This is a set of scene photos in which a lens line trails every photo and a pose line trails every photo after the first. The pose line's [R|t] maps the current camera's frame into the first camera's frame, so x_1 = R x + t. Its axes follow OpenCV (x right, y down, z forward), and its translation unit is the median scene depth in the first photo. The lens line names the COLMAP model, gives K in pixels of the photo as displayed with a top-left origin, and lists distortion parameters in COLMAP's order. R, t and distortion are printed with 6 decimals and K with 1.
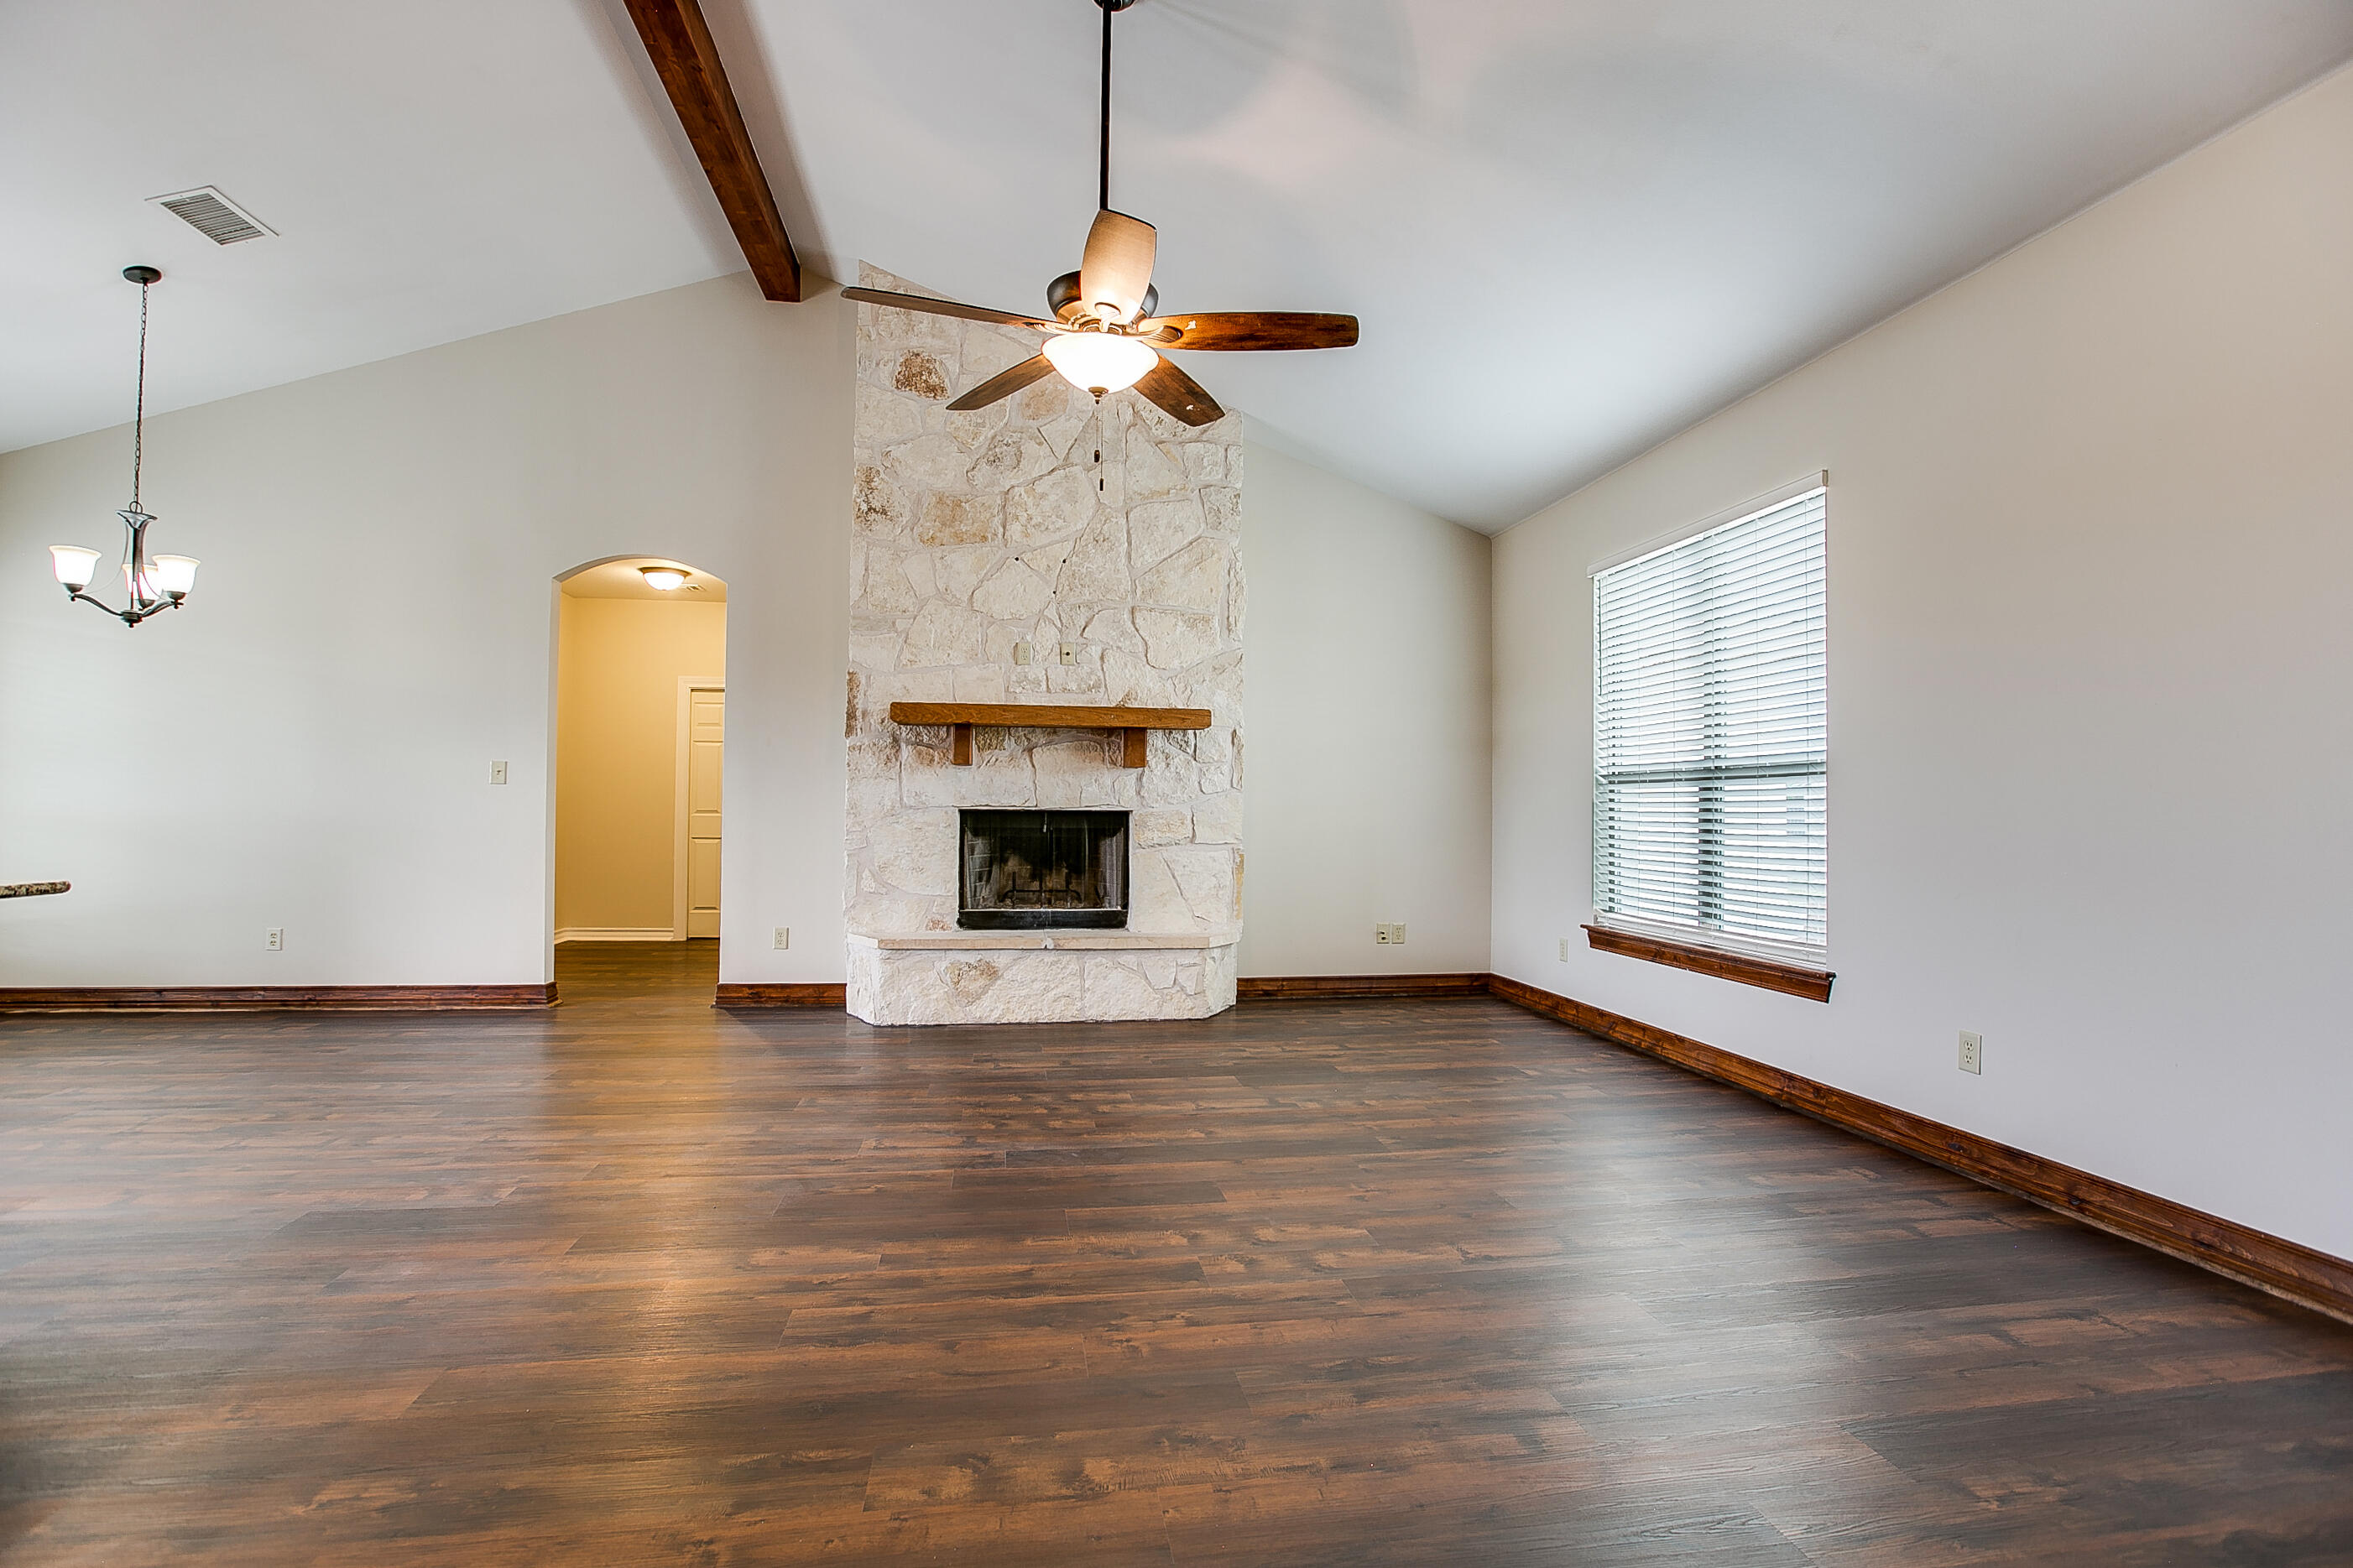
lens RADIAL K [[1103.1, 0, 1173.9], [0, 1103.1, 773.9], [0, 0, 1]] dist [-0.057286, 0.023278]
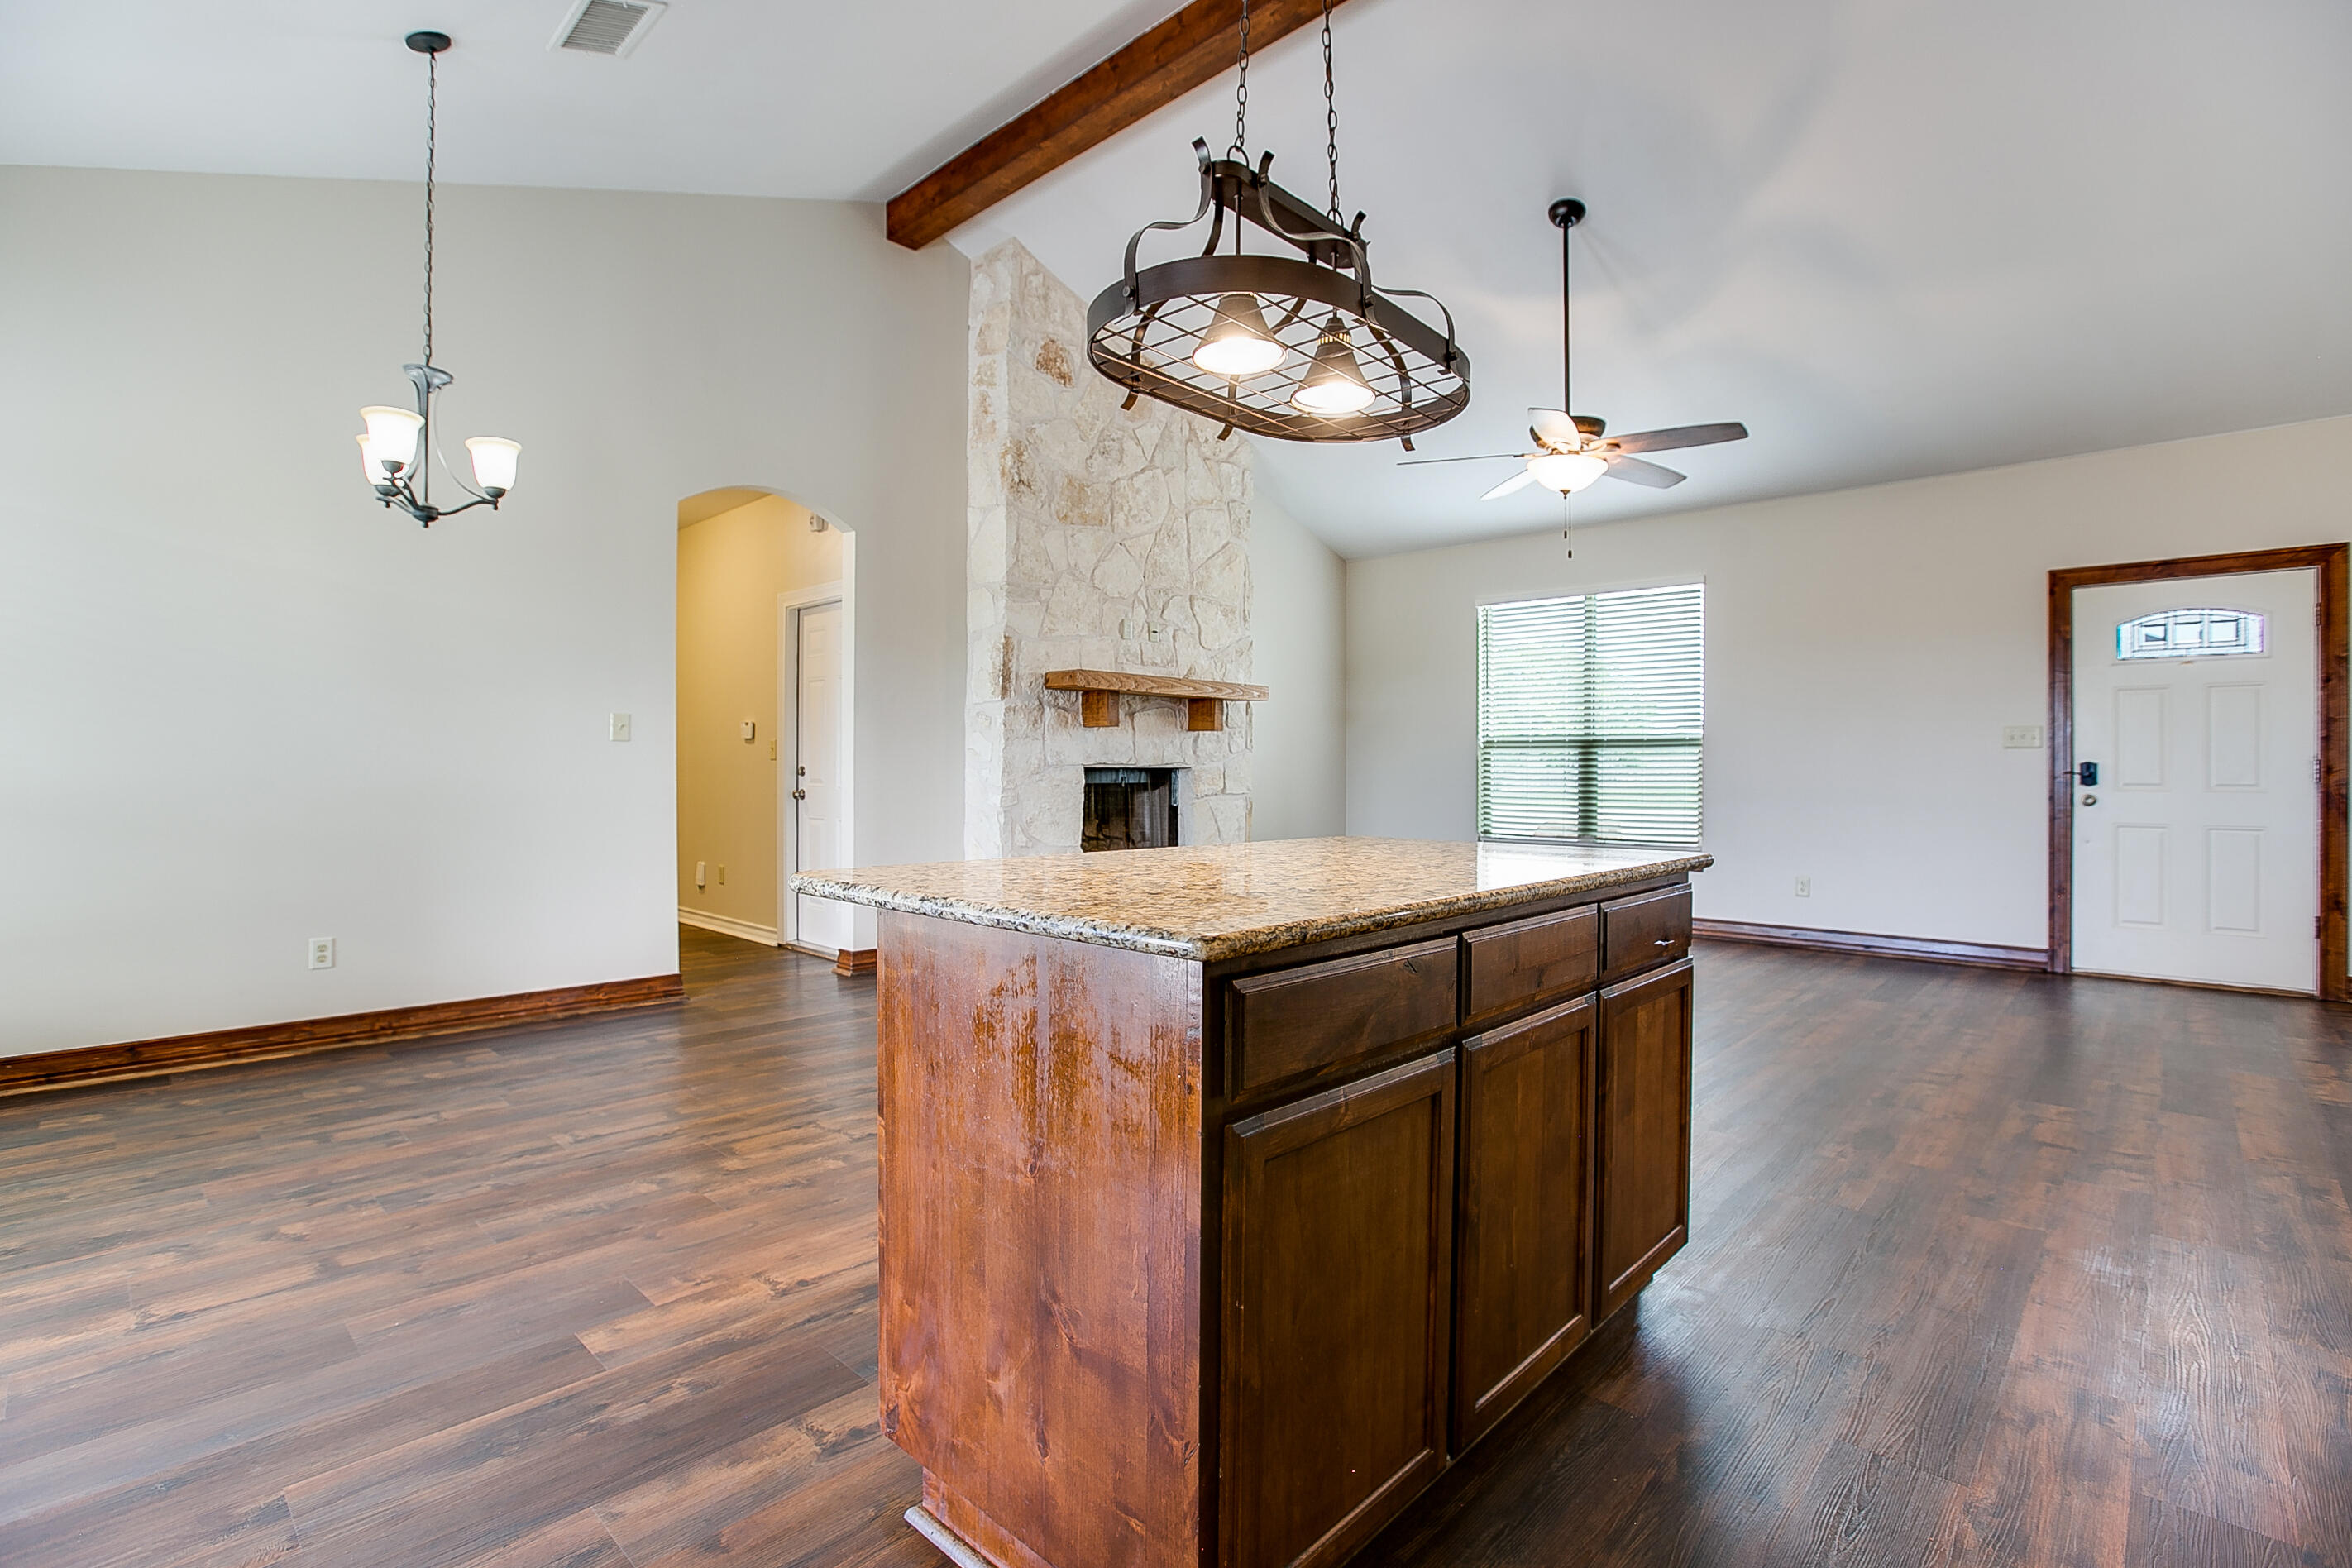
lens RADIAL K [[1090.9, 0, 1177.7], [0, 1090.9, 763.2], [0, 0, 1]] dist [-0.062903, 0.030185]
pose [[0.789987, -0.003560, 0.613113, -0.795426], [-0.017229, 0.999459, 0.028002, -0.004105], [-0.612882, -0.032684, 0.789498, 0.080830]]
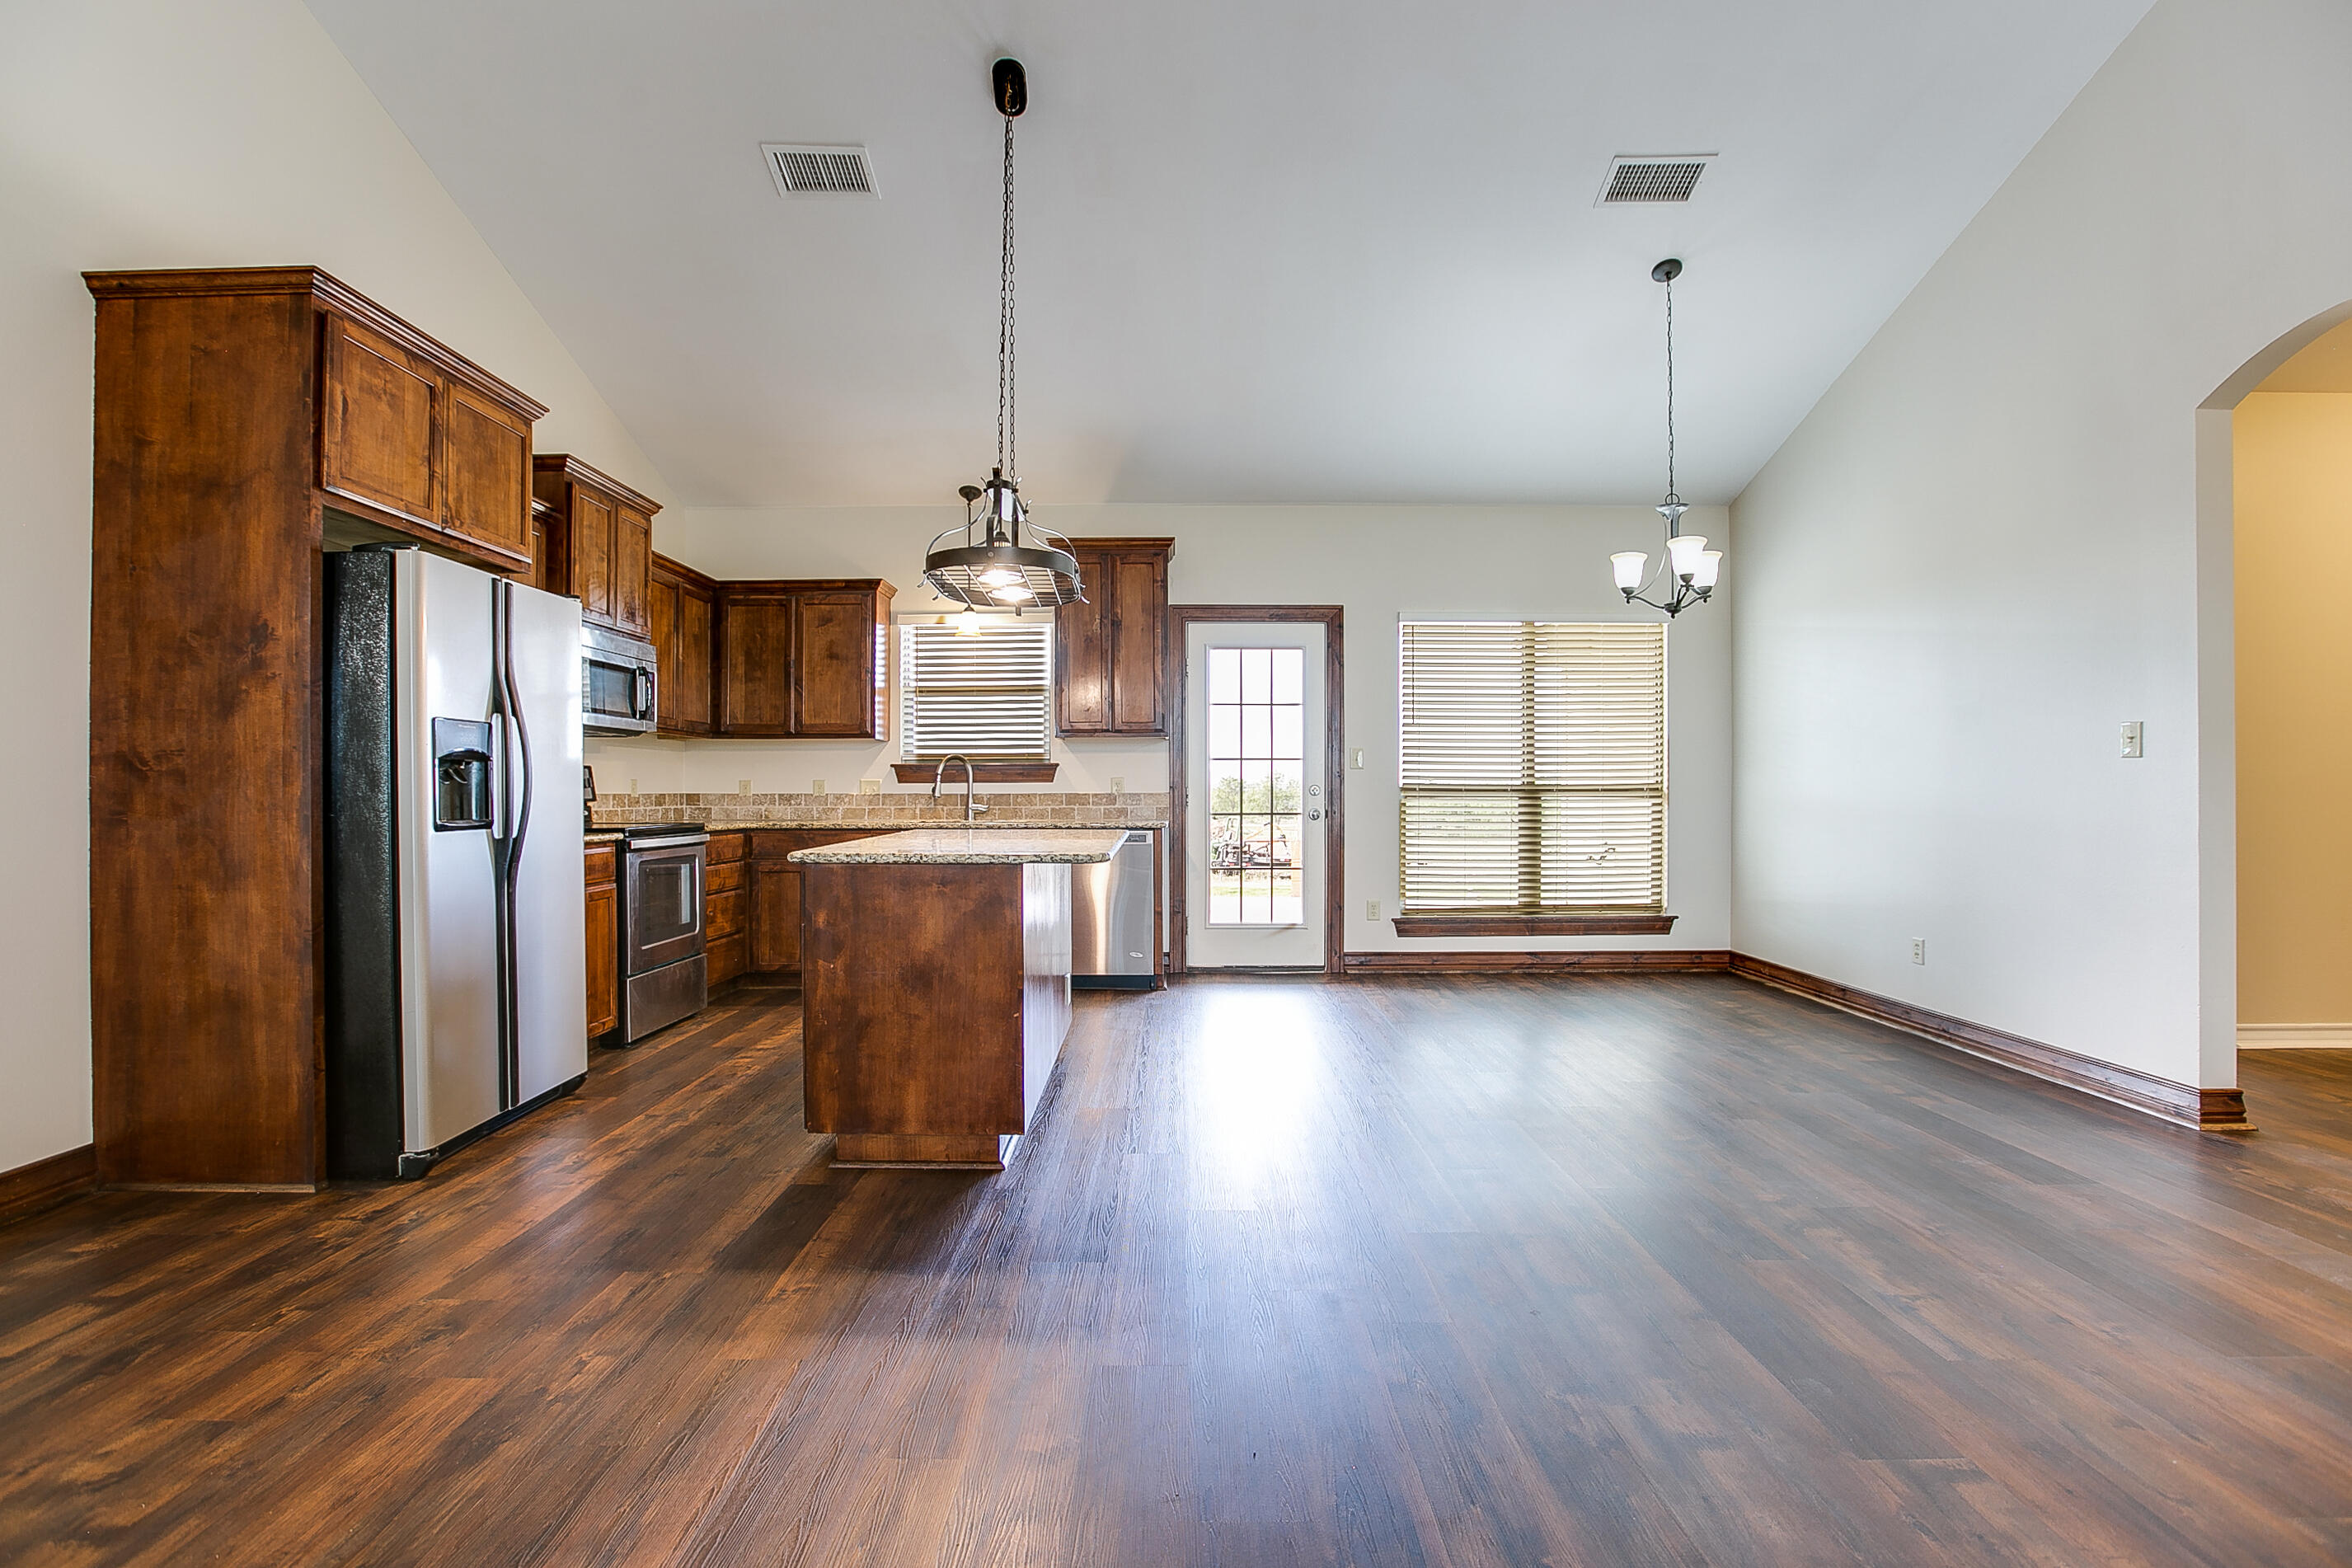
lens RADIAL K [[1104.2, 0, 1169.1], [0, 1104.2, 790.6], [0, 0, 1]] dist [-0.054023, 0.018850]
pose [[-0.157445, -0.007411, -0.987500, 0.092054], [0.031781, 0.999416, -0.012567, 0.018814], [0.987016, -0.033363, -0.157118, 0.535193]]
